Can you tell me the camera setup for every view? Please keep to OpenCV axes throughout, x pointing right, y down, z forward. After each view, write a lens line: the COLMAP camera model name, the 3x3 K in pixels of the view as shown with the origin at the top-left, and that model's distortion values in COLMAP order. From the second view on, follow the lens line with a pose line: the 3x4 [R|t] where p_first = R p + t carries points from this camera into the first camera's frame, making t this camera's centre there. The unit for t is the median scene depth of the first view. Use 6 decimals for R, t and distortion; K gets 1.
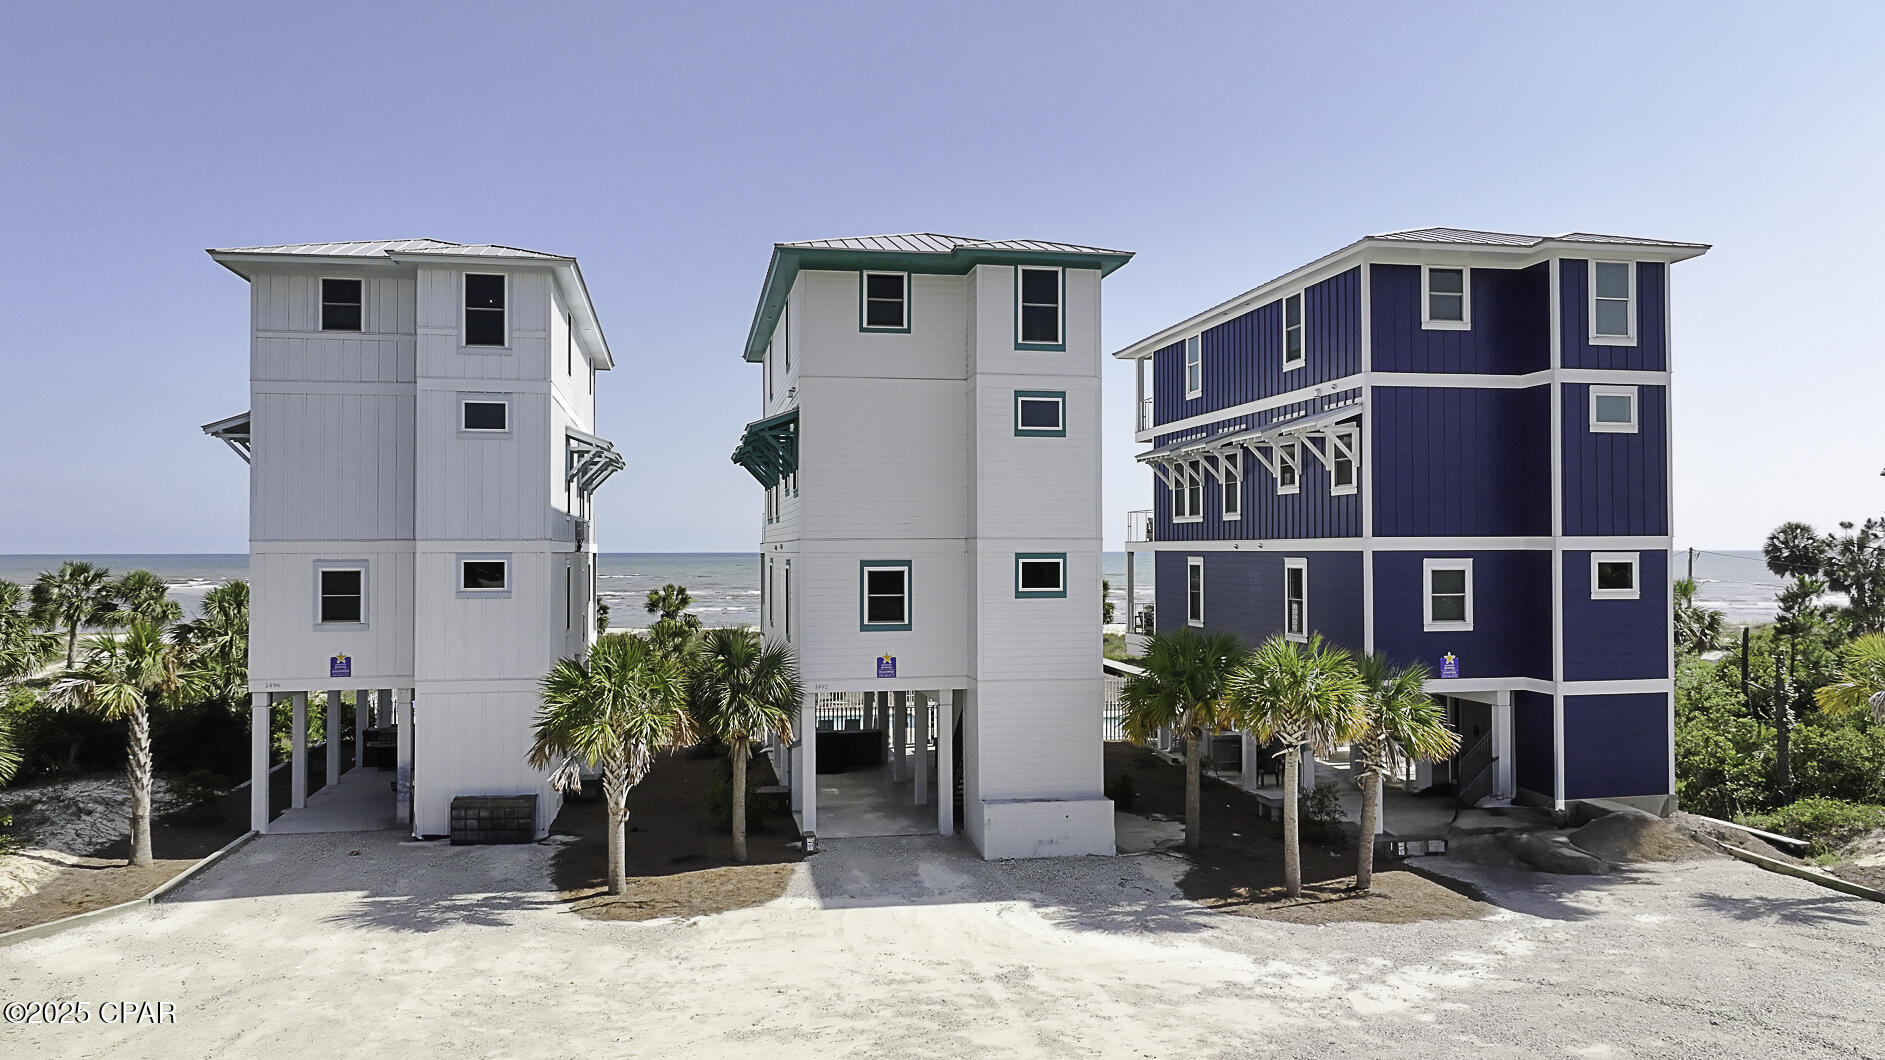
lens RADIAL K [[1362.1, 0, 970.9], [0, 1362.1, 537.6], [0, 0, 1]] dist [-0.029602, 0.045754]
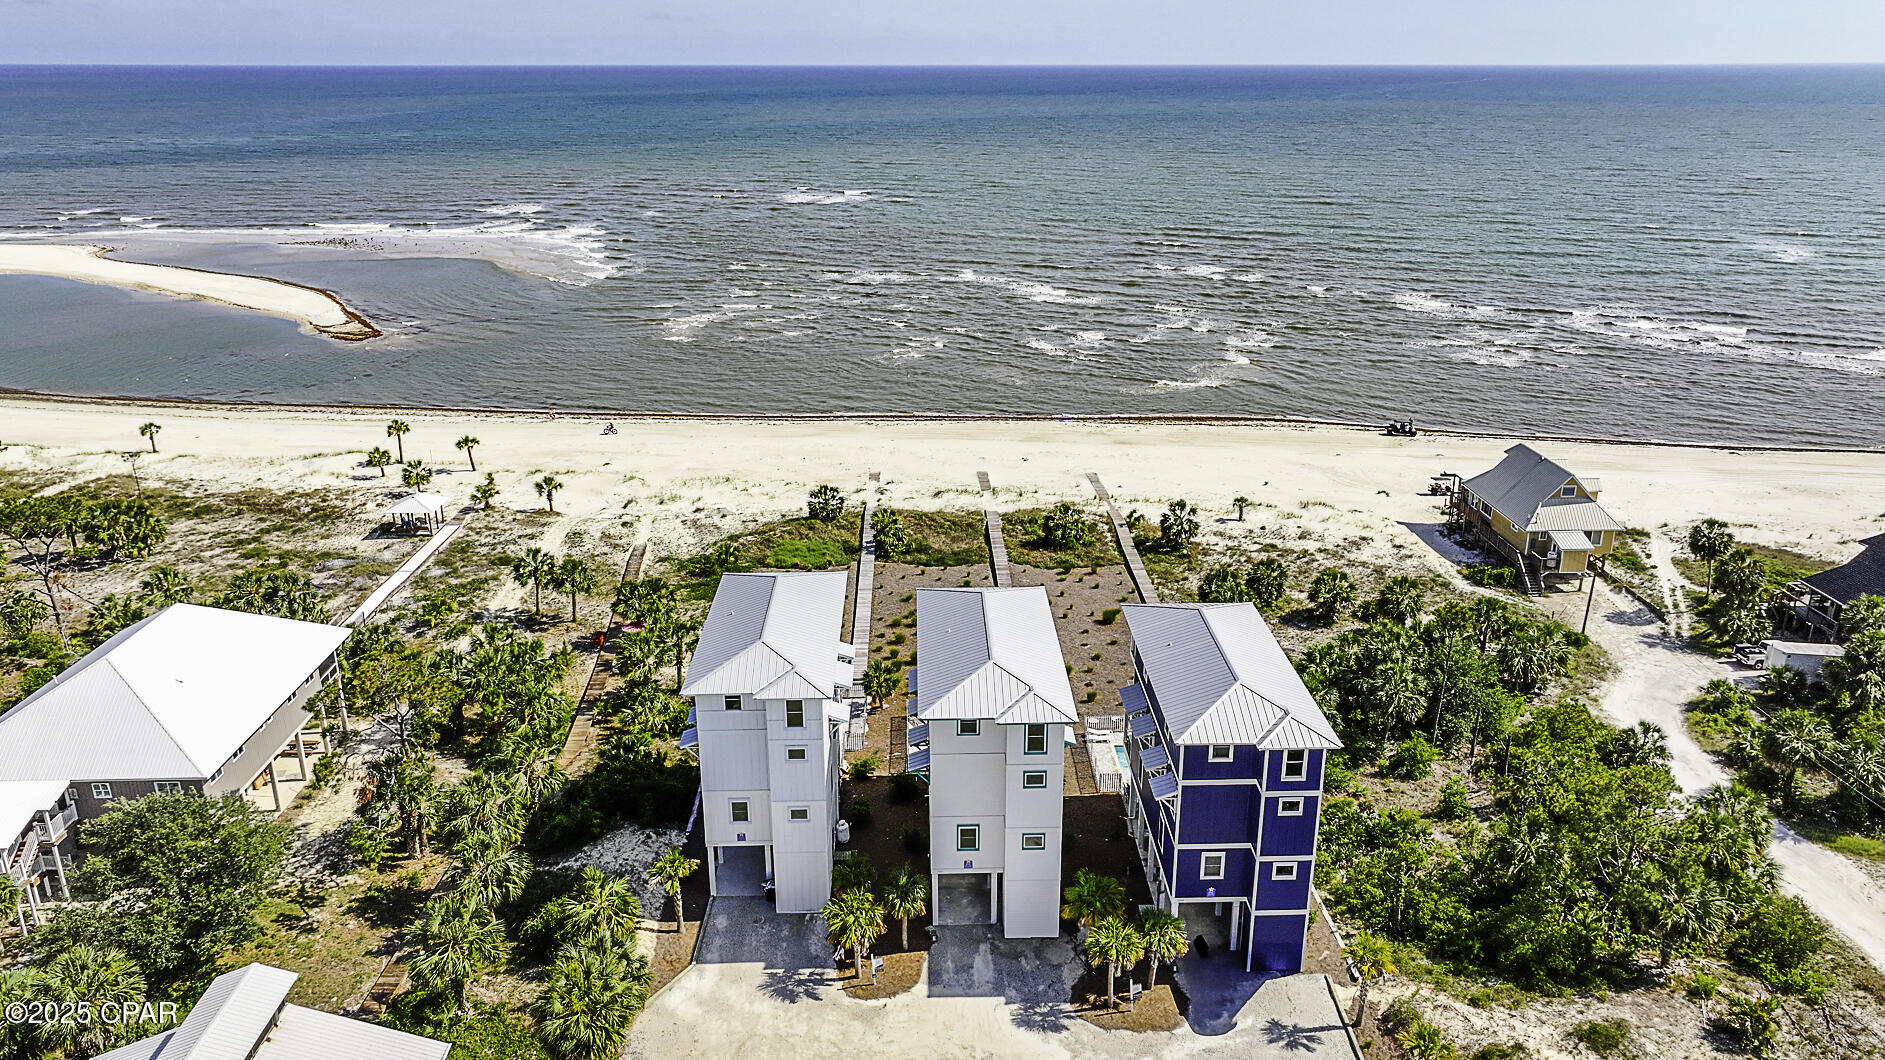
lens RADIAL K [[1362.1, 0, 970.9], [0, 1362.1, 537.6], [0, 0, 1]] dist [-0.029602, 0.045754]
pose [[0.985975, 0.061981, -0.154955, 0.271460], [-0.003881, 0.936743, 0.349996, -1.258282], [0.166846, -0.344486, 0.923846, -0.967147]]
